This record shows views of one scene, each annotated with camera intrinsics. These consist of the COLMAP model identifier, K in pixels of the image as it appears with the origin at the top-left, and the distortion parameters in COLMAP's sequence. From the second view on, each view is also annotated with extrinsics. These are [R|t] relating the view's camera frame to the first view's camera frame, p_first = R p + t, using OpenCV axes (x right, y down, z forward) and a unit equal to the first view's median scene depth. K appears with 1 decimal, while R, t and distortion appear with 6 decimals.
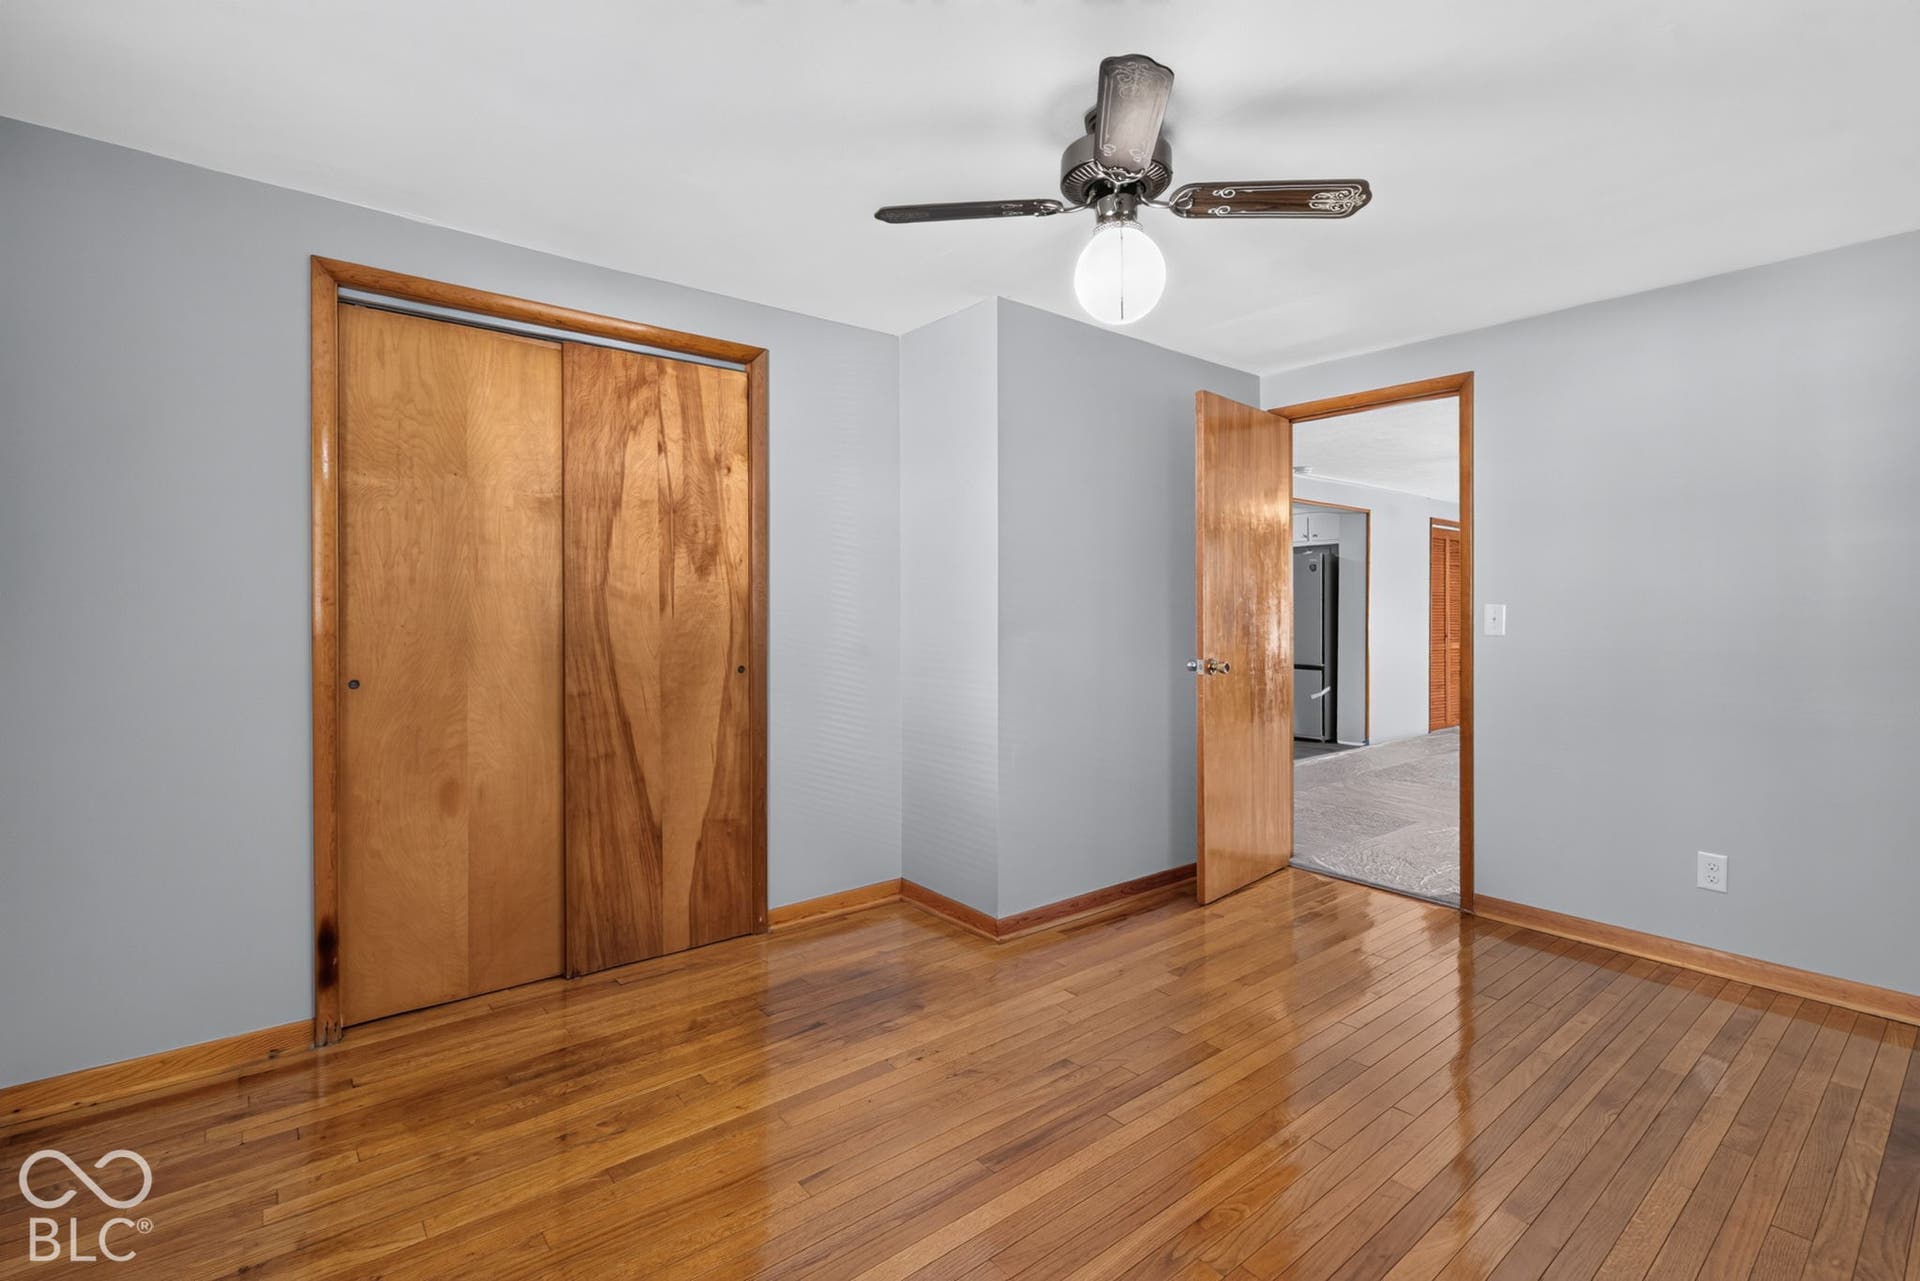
lens RADIAL K [[878.0, 0, 968.3], [0, 878.0, 613.7], [0, 0, 1]] dist [0.005962, -0.000913]
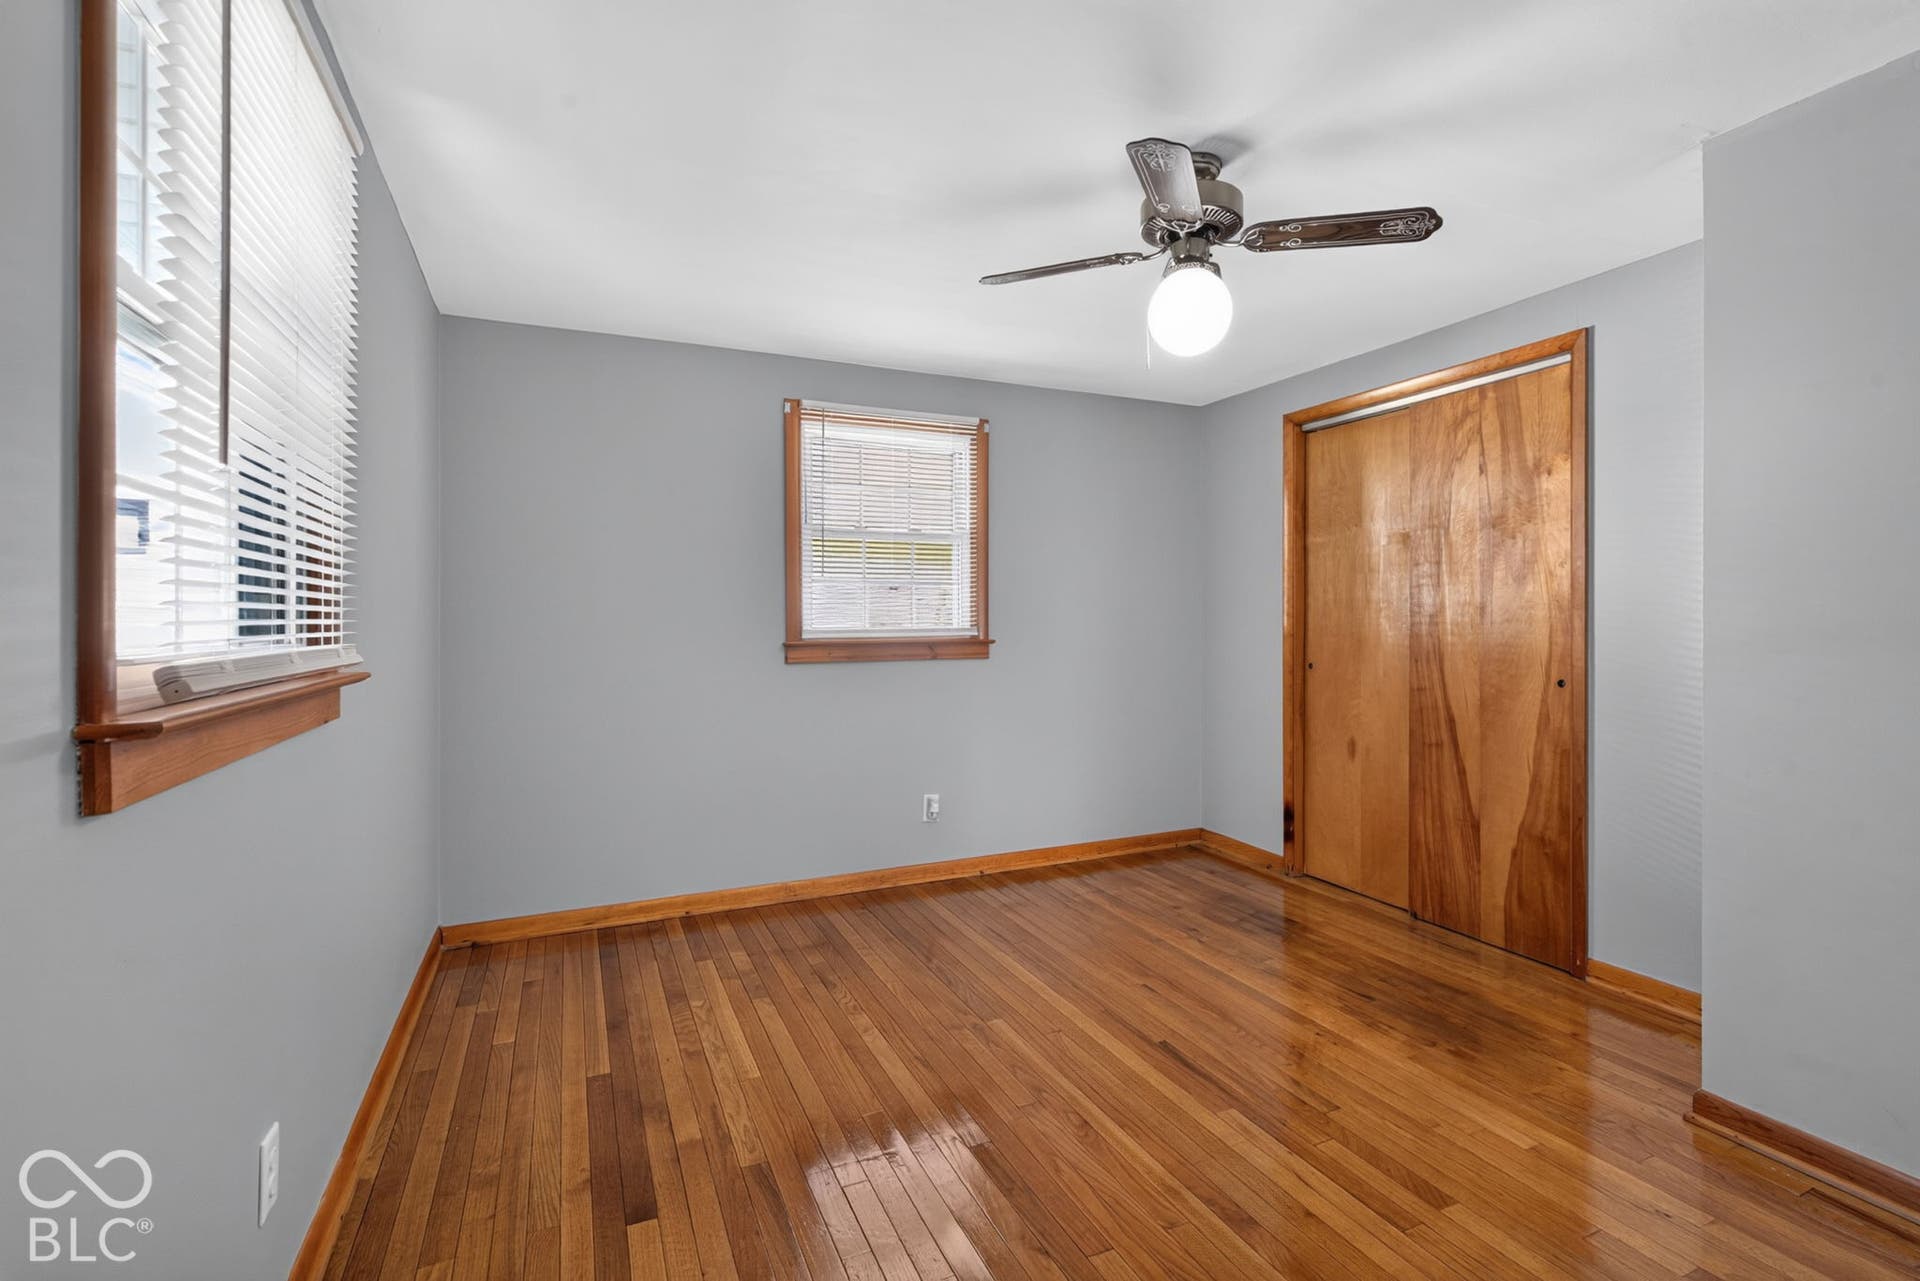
lens RADIAL K [[878.0, 0, 960.3], [0, 878.0, 626.5], [0, 0, 1]] dist [0.005962, -0.000913]
pose [[-0.266348, 0.005911, -0.963859, 0.866813], [-0.004435, 0.999963, 0.007358, -0.001554], [0.963867, 0.006234, -0.266312, 0.676673]]
